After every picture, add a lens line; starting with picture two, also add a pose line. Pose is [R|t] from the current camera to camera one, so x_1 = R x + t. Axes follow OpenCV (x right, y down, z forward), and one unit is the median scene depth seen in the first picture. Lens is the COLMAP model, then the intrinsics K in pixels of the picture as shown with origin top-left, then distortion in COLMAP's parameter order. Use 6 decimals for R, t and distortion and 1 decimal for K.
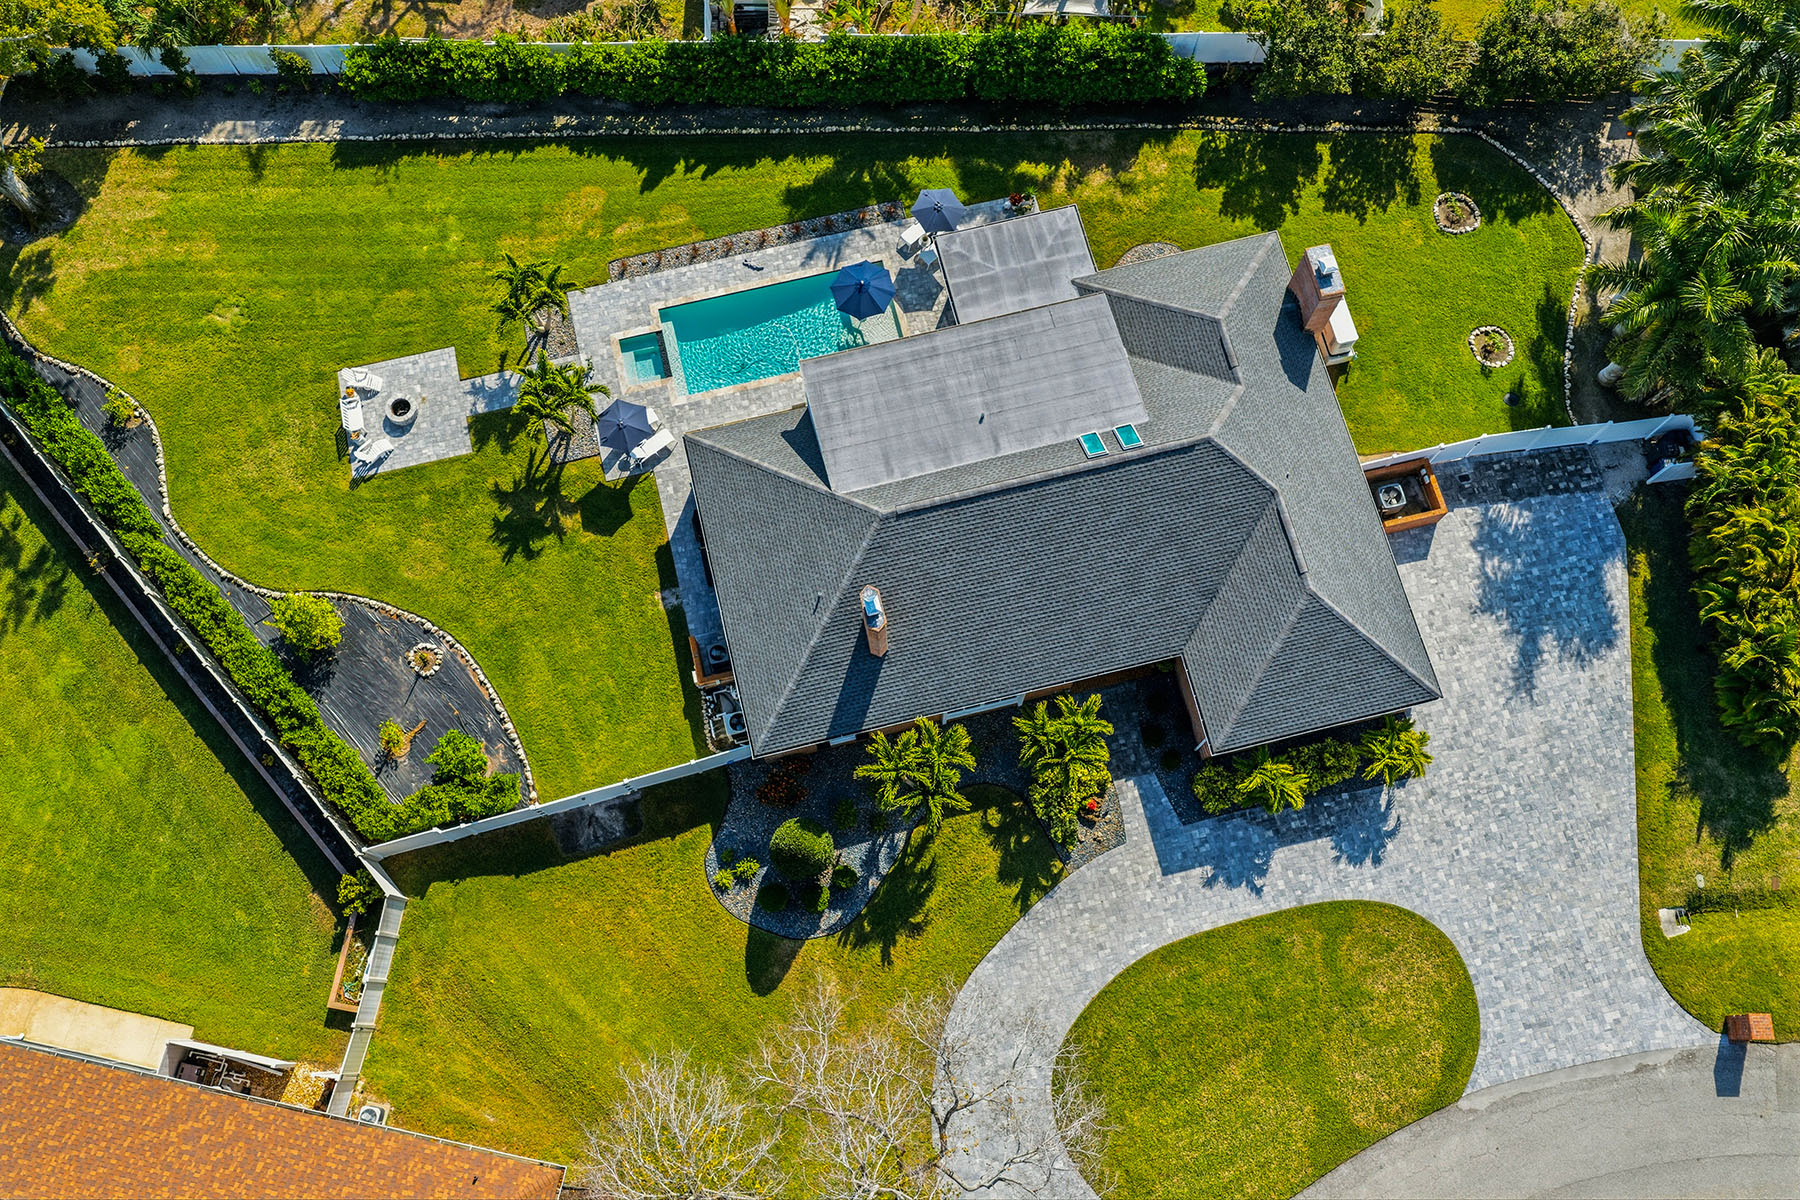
lens RADIAL K [[1487.1, 0, 899.1], [0, 1487.1, 601.2], [0, 0, 1]] dist [0.018335, -0.025198]
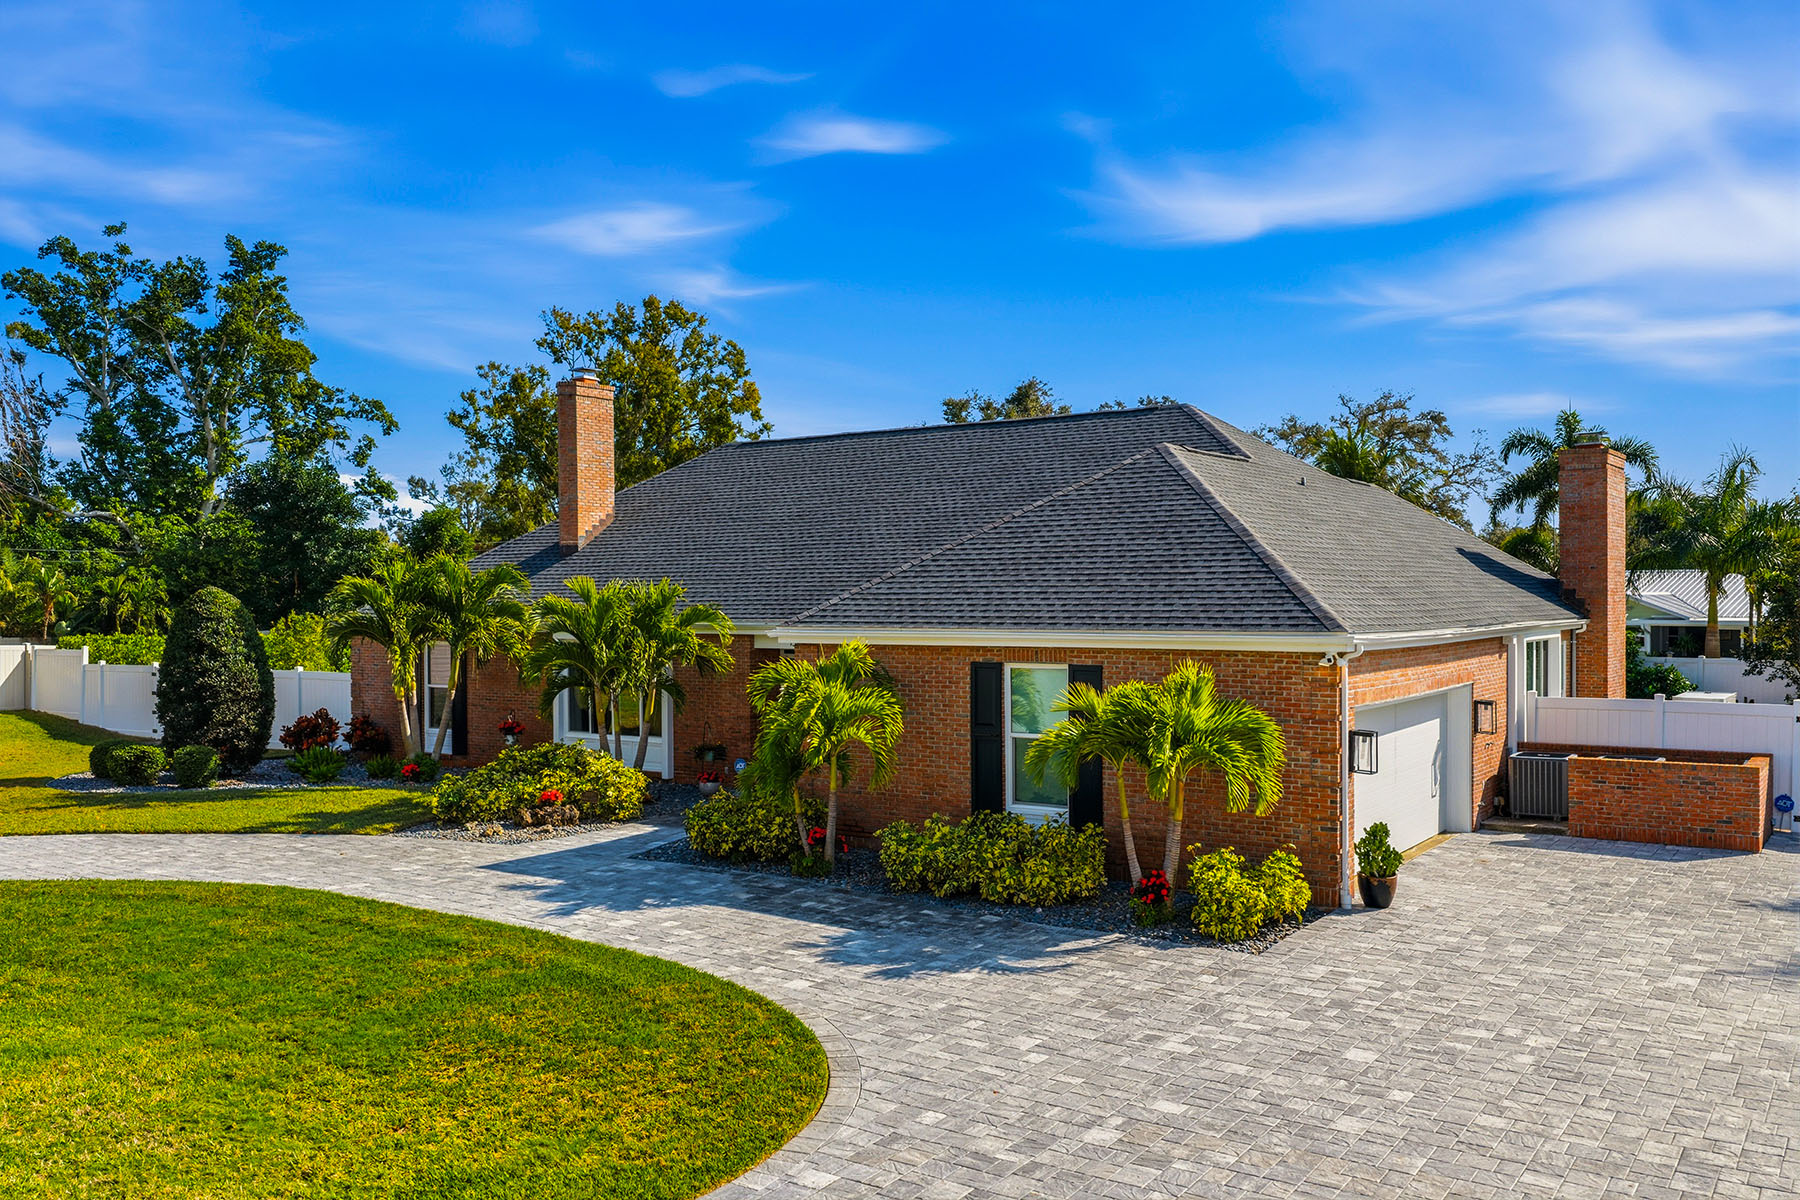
lens RADIAL K [[1487.1, 0, 906.0], [0, 1487.1, 610.7], [0, 0, 1]] dist [0.018335, -0.025198]
pose [[0.669348, 0.006086, -0.742924, 0.517932], [-0.711952, 0.291081, -0.639059, 0.322602], [0.212362, 0.956679, 0.199167, 0.877506]]
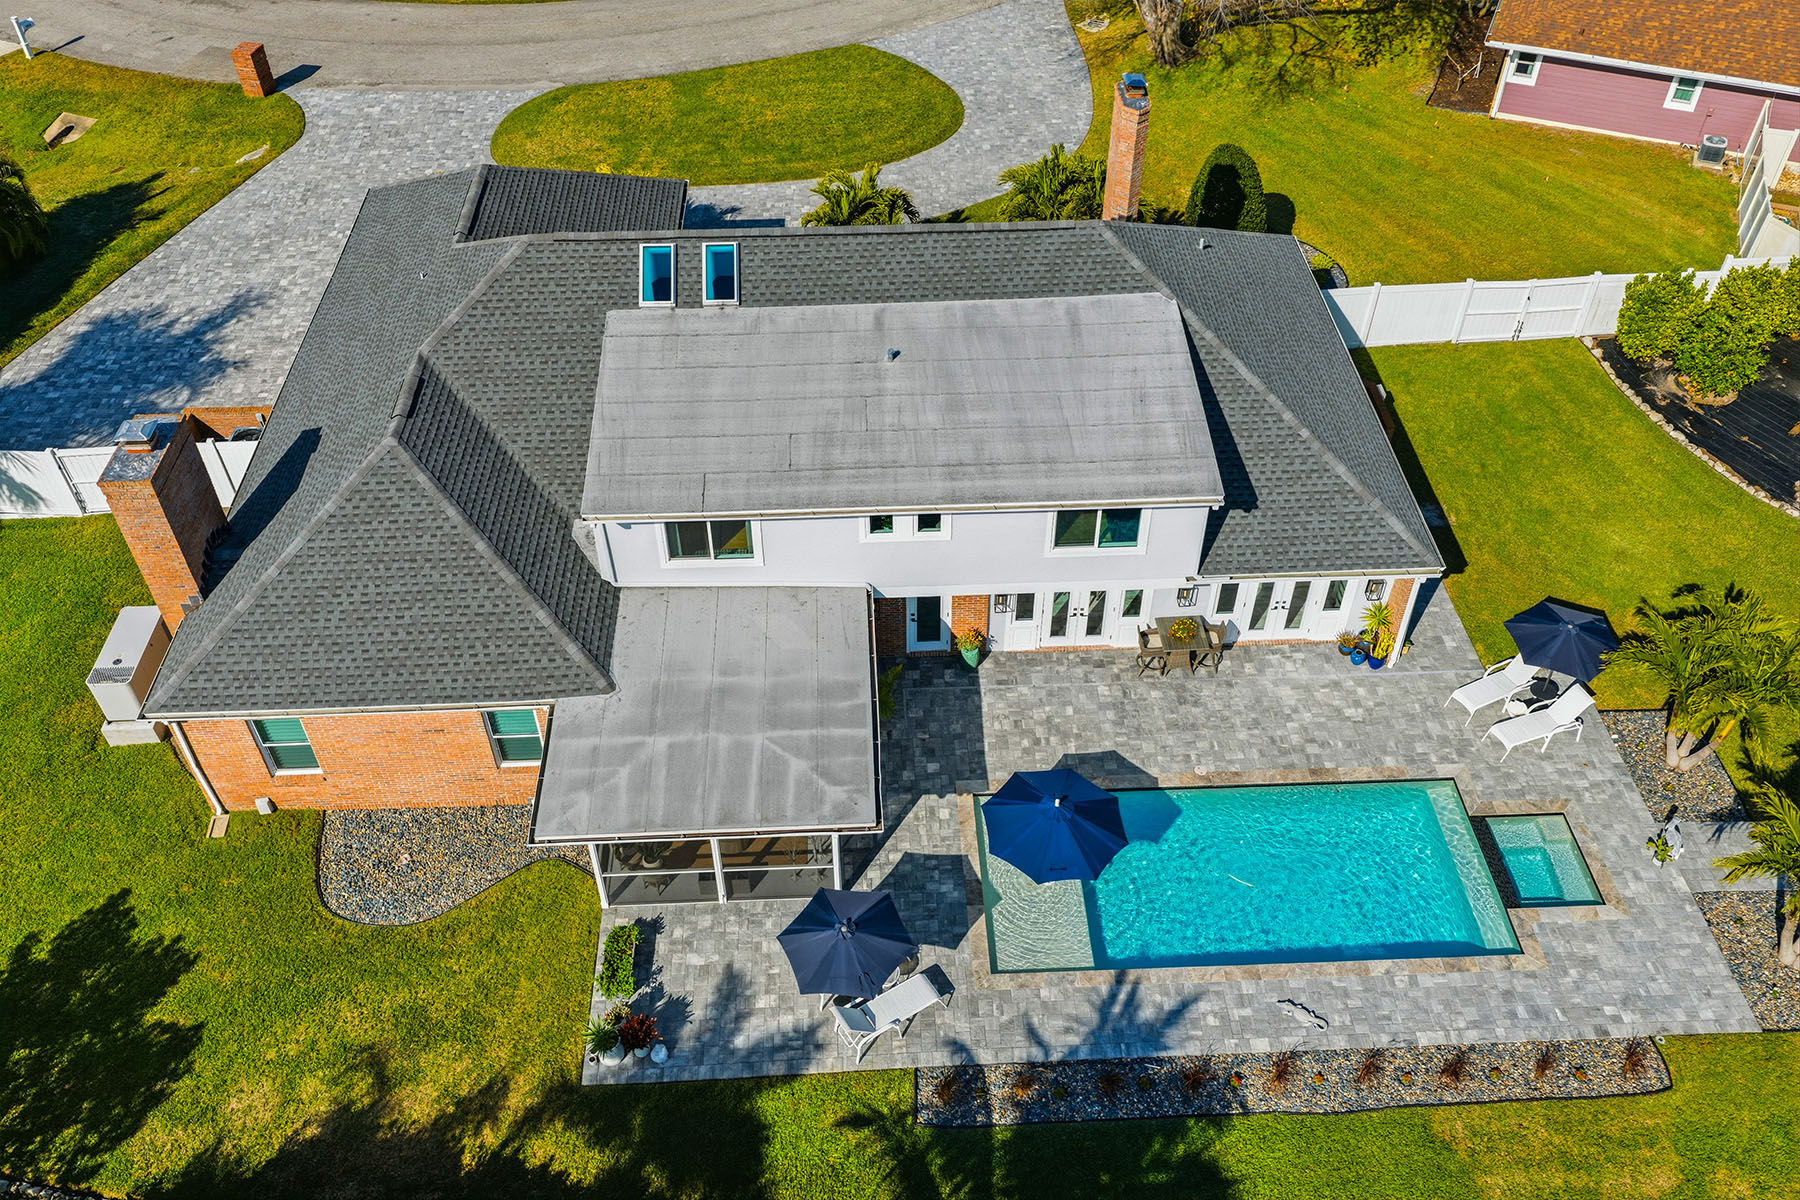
lens RADIAL K [[1487.1, 0, 892.1], [0, 1487.1, 611.8], [0, 0, 1]] dist [0.018335, -0.025198]
pose [[-0.979595, -0.133630, 0.150125, -0.036835], [0.195124, -0.453270, 0.869754, -0.620010], [-0.048178, 0.881300, 0.470096, 0.789787]]
